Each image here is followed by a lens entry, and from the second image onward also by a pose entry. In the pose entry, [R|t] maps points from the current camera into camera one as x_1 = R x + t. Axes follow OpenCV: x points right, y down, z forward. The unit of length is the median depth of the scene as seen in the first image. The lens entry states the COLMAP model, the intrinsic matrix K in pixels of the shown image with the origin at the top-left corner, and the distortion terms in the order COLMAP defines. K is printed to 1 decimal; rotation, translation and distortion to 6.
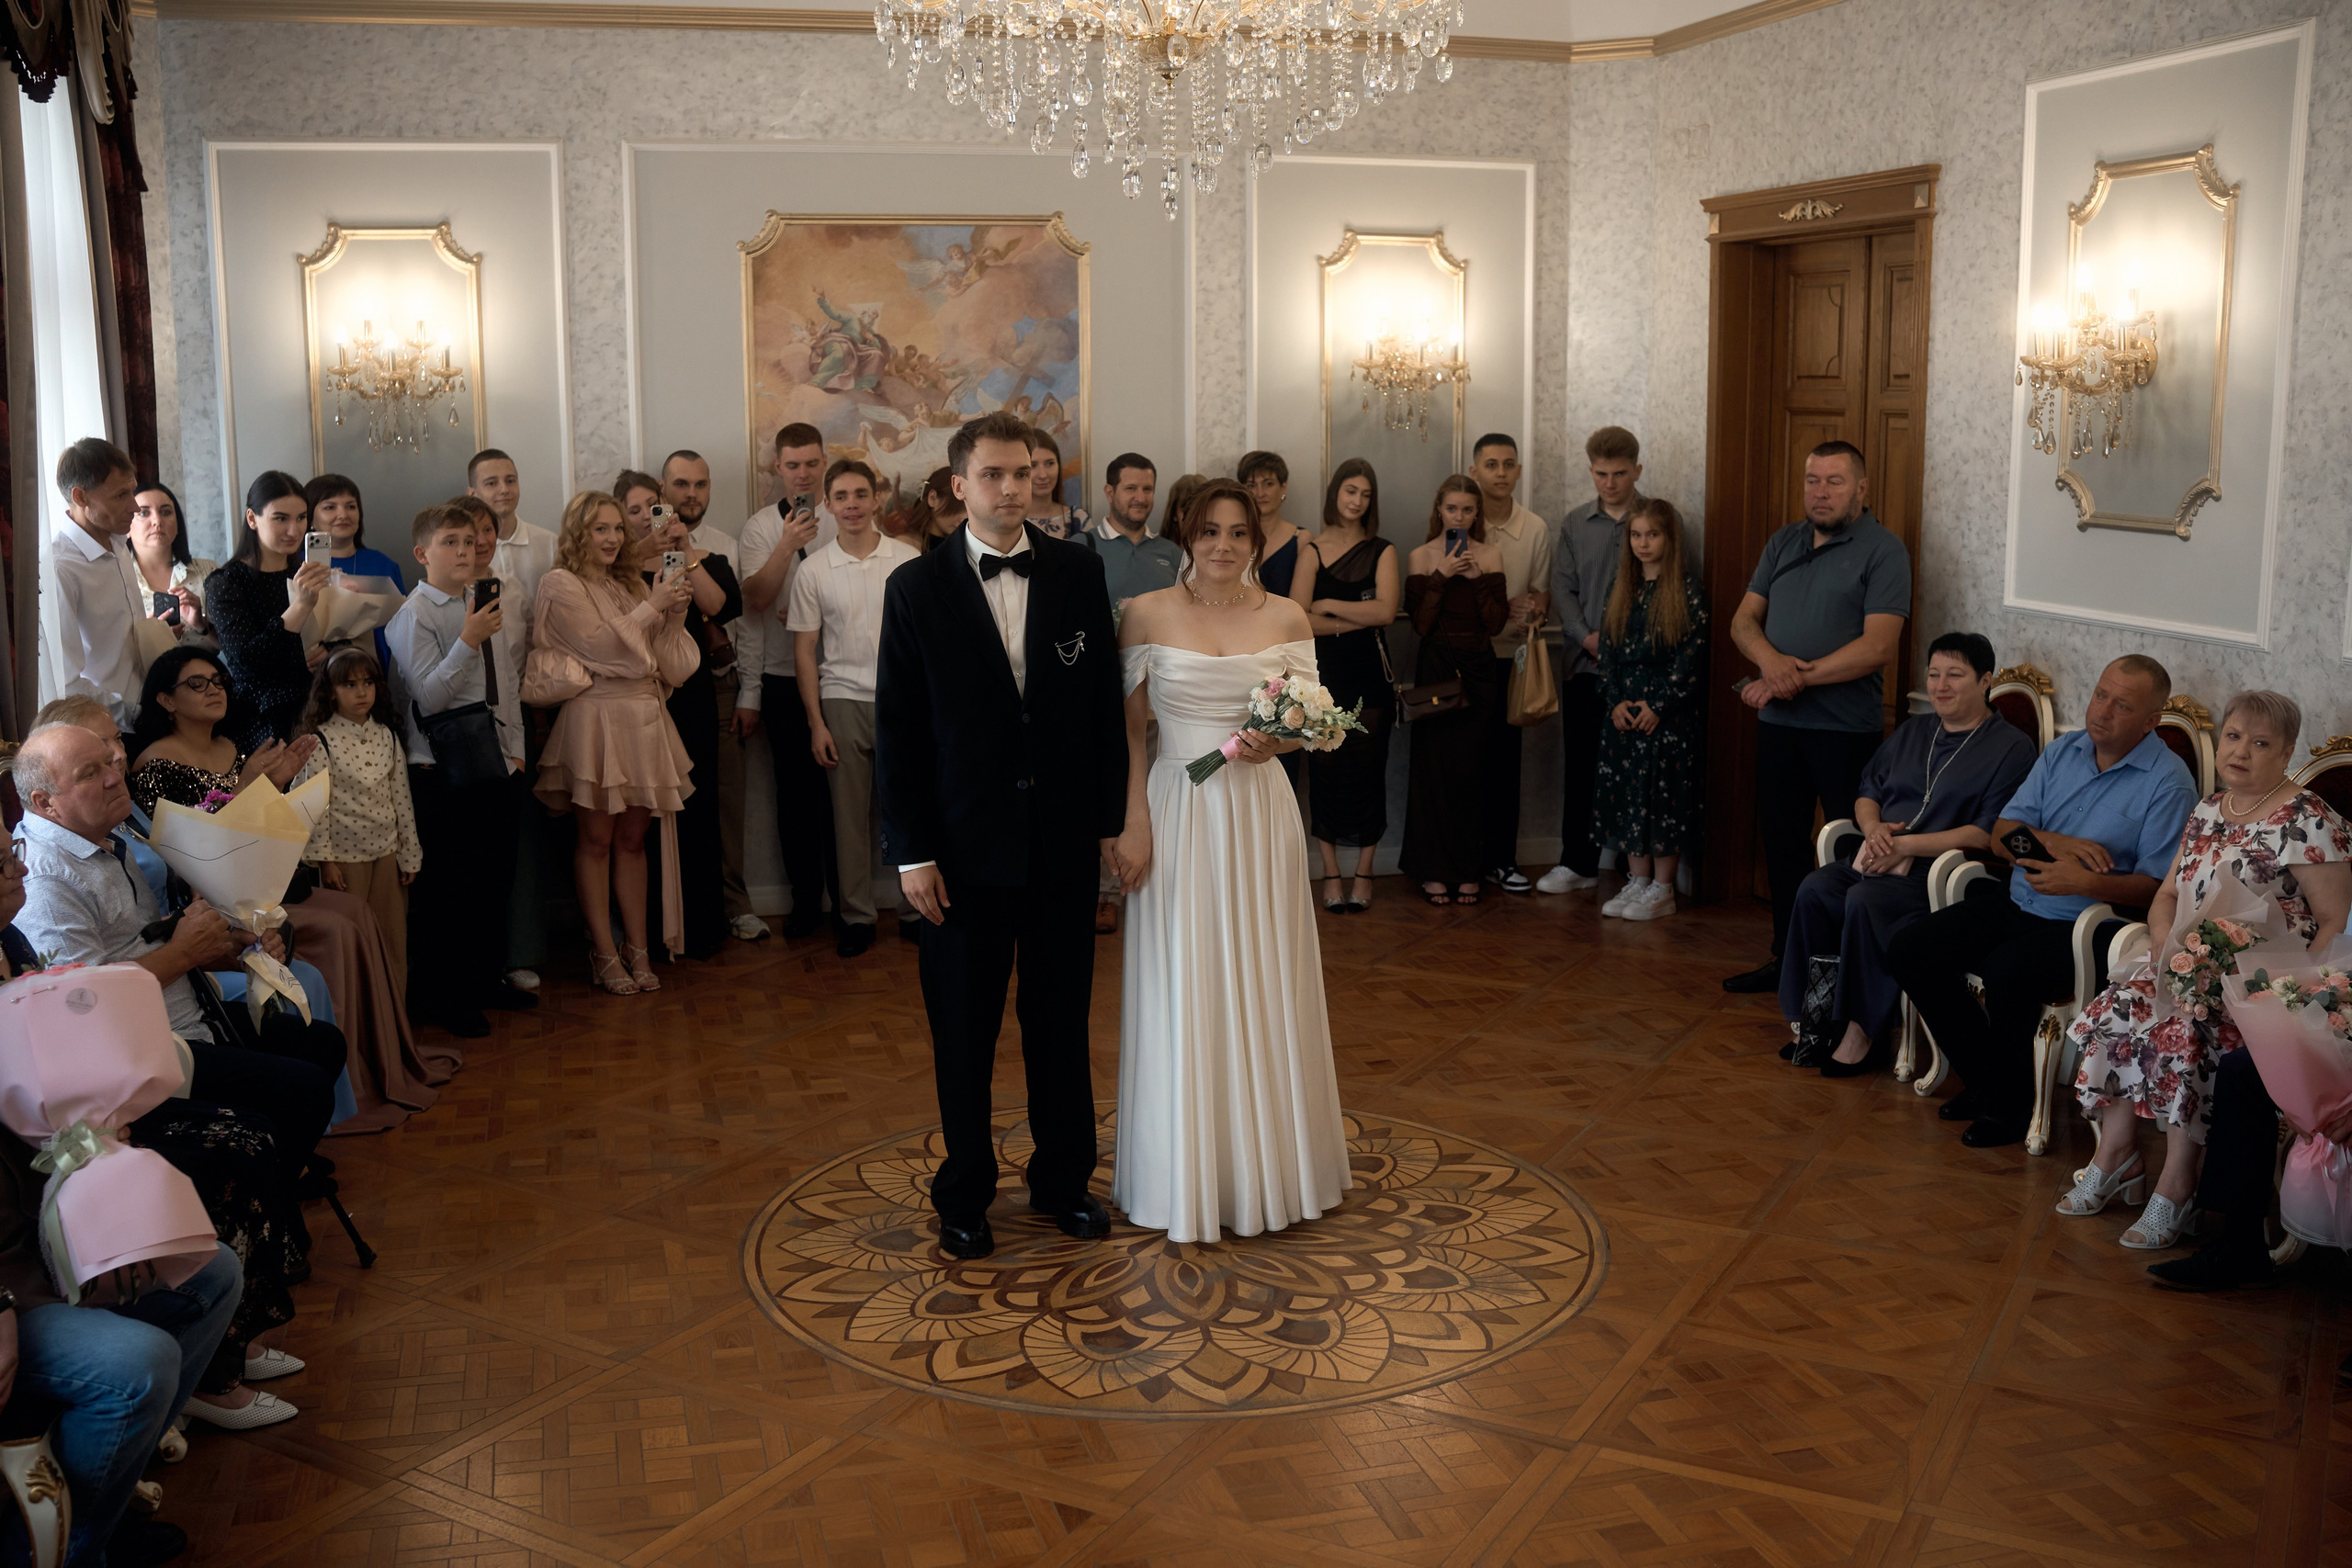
lens RADIAL K [[2238.4, 0, 1167.9], [0, 2238.4, 786.1], [0, 0, 1]] dist [-0.193047, 0.225848]
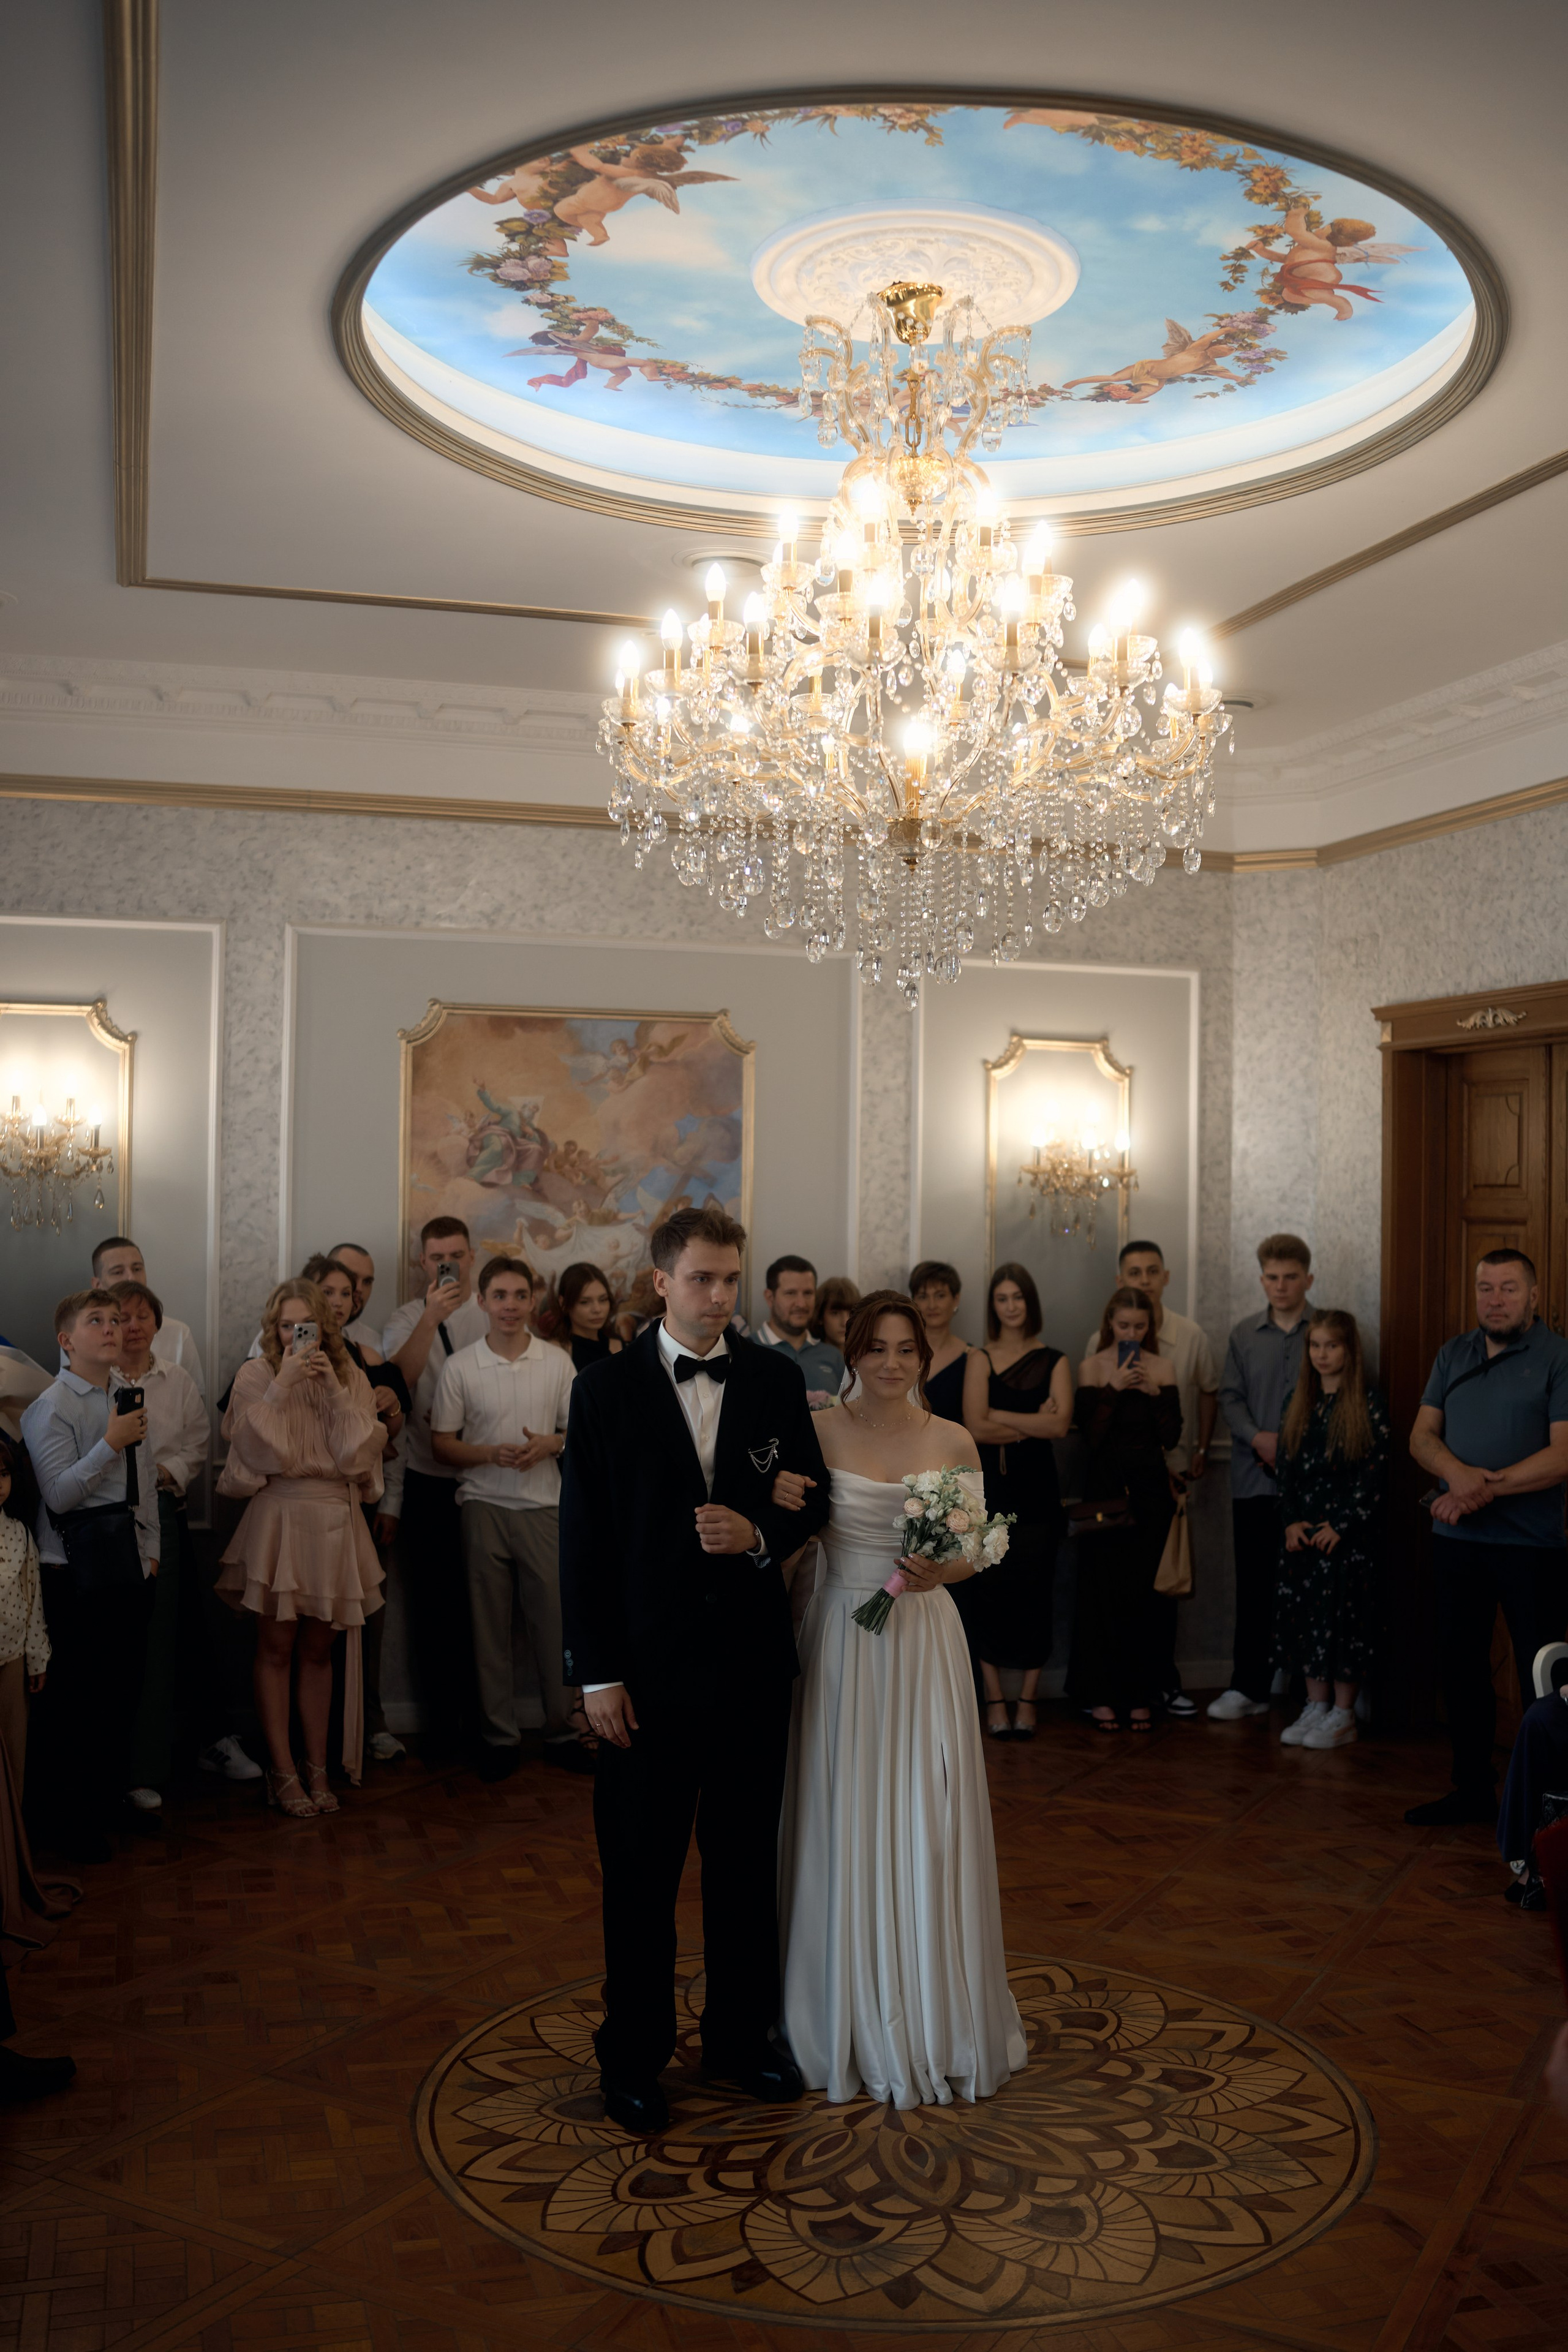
lens RADIAL K [[2238.6, 0, 798.7], [0, 2238.6, 1170.3], [0, 0, 1]] dist [-0.193047, 0.225848]
pose [[0.999427, 0.019417, 0.027720, -0.043335], [-0.013823, 0.981810, -0.189363, -0.001852], [-0.030893, 0.188872, 0.981516, 0.037585]]
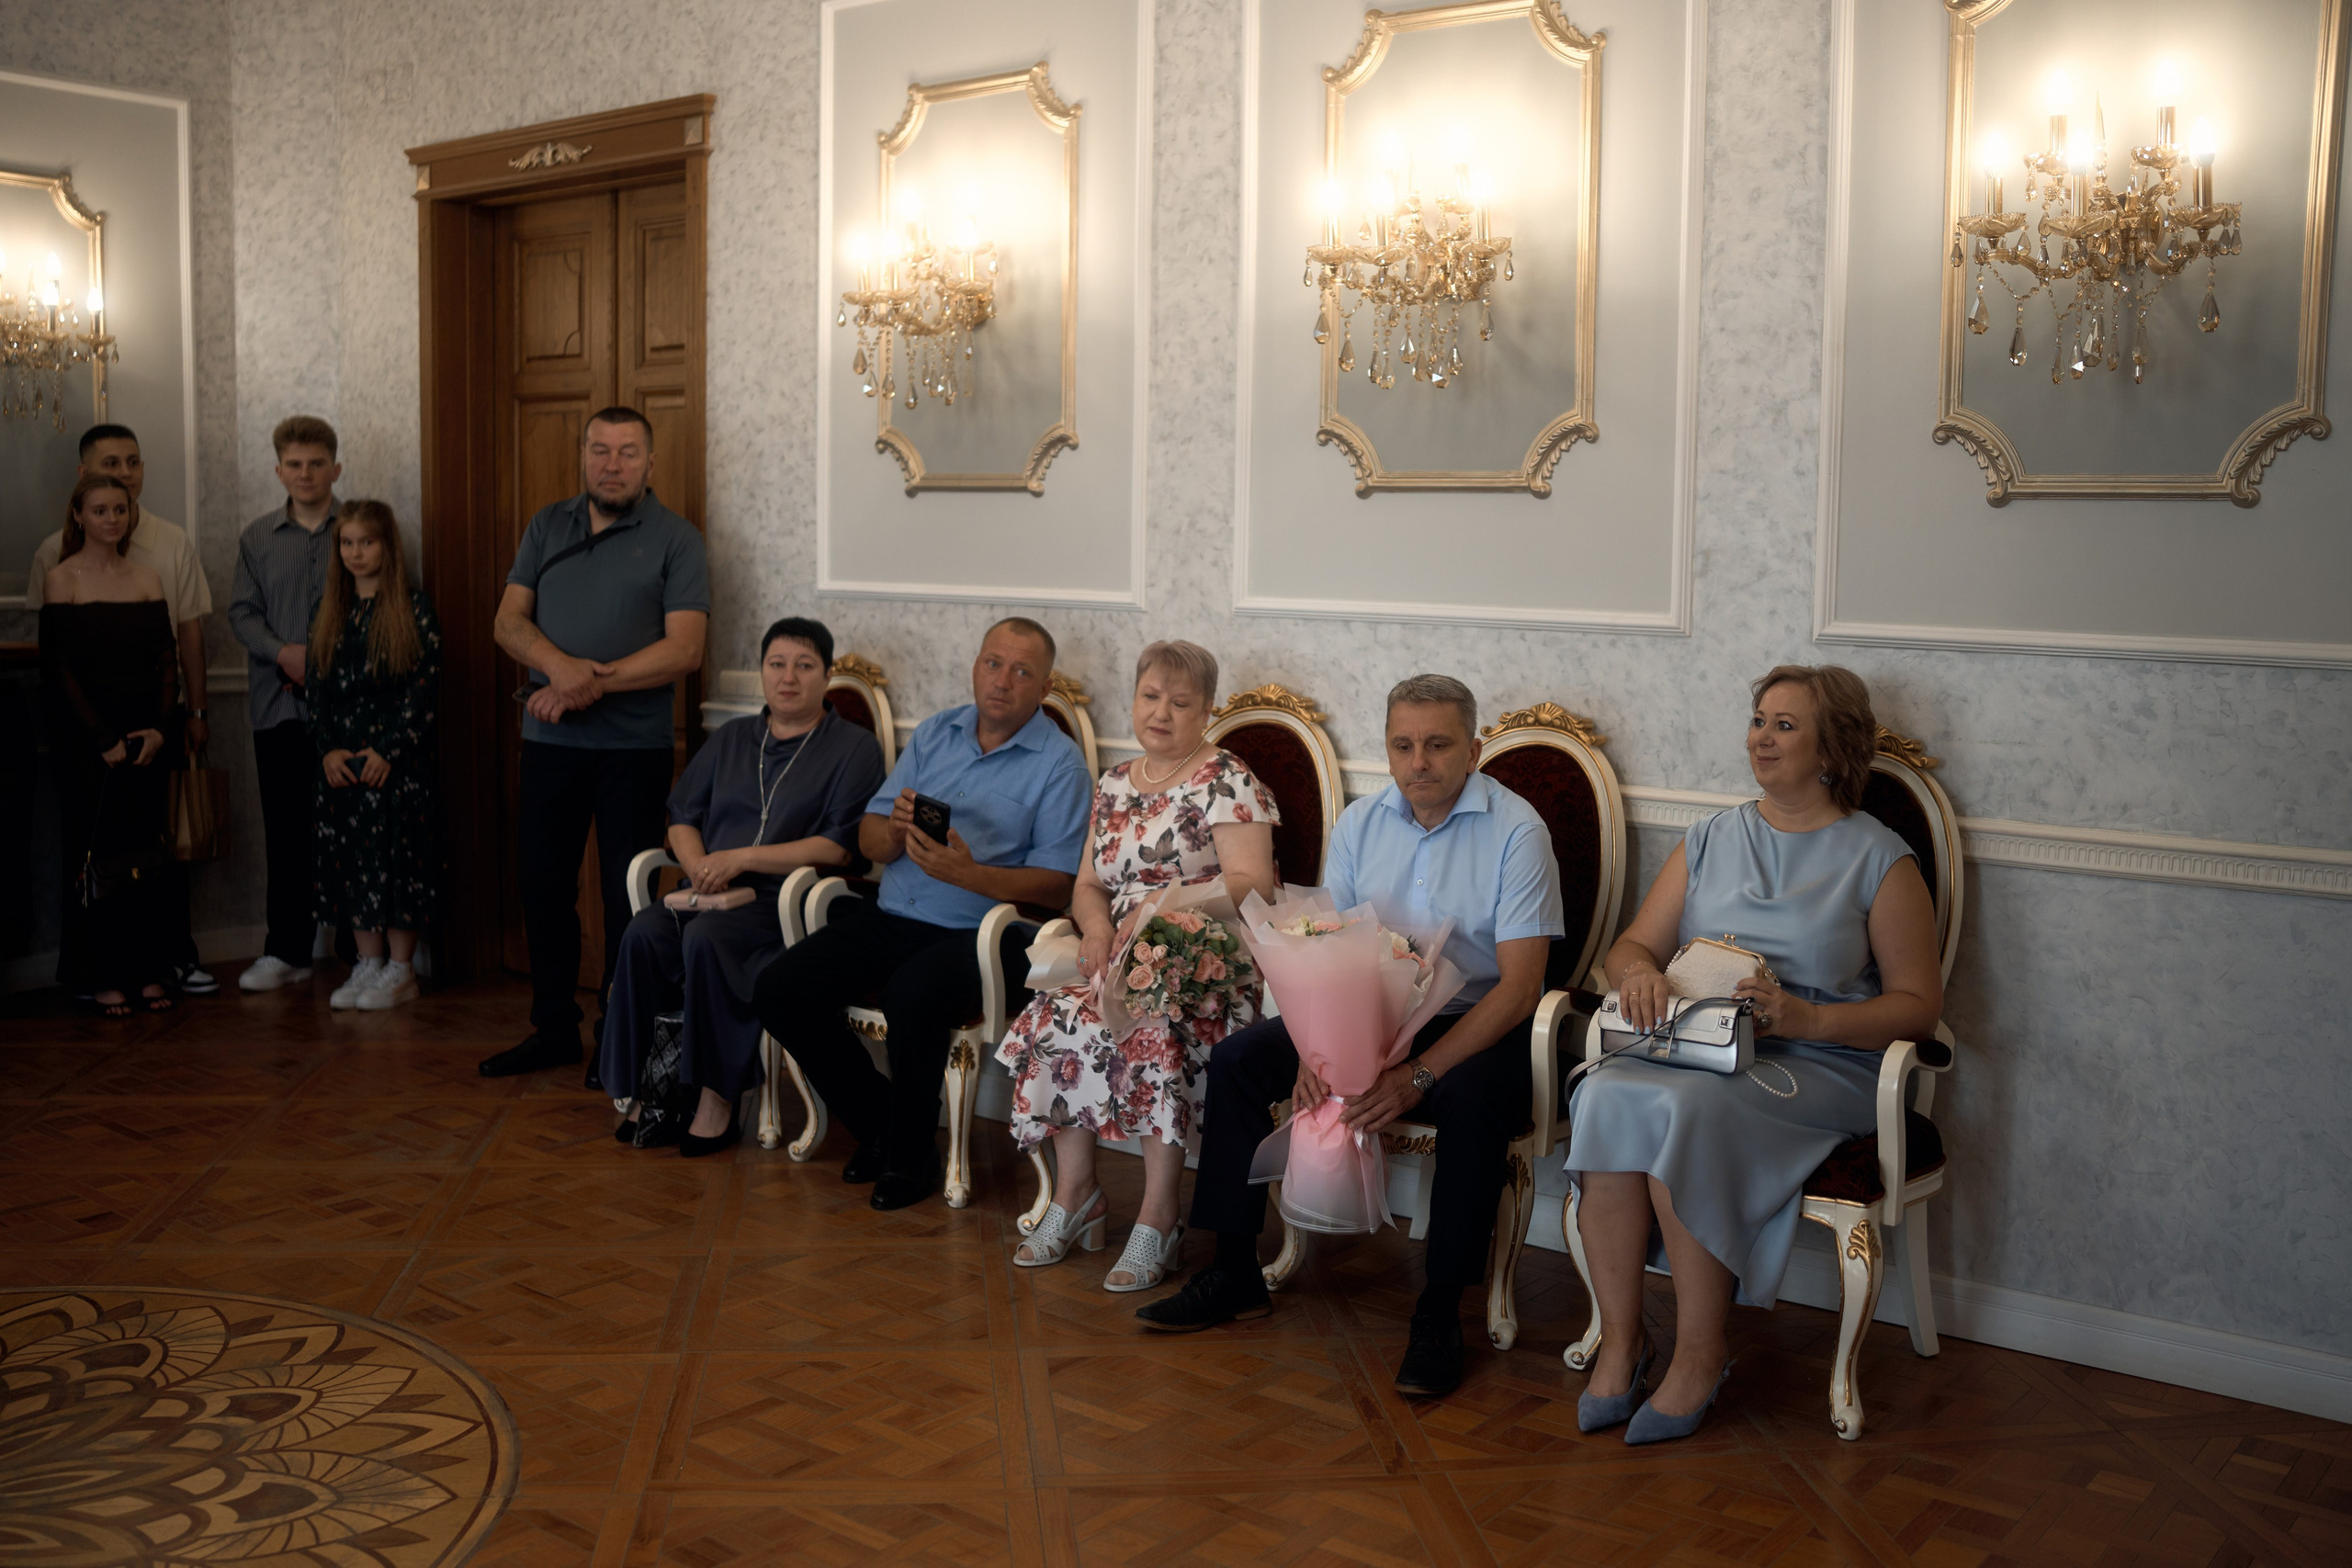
lens RADIAL K [[2238.4, 0, 1167.9], [0, 2238.4, 786.1], [0, 0, 1]] dist [-0.193047, 0.225848]
pose [[0.807888, -0.052302, 0.587010, -0.024118], [0.084658, 0.996023, -0.027767, 0.025760], [-0.583223, 0.072128, 0.809103, 0.167648]]
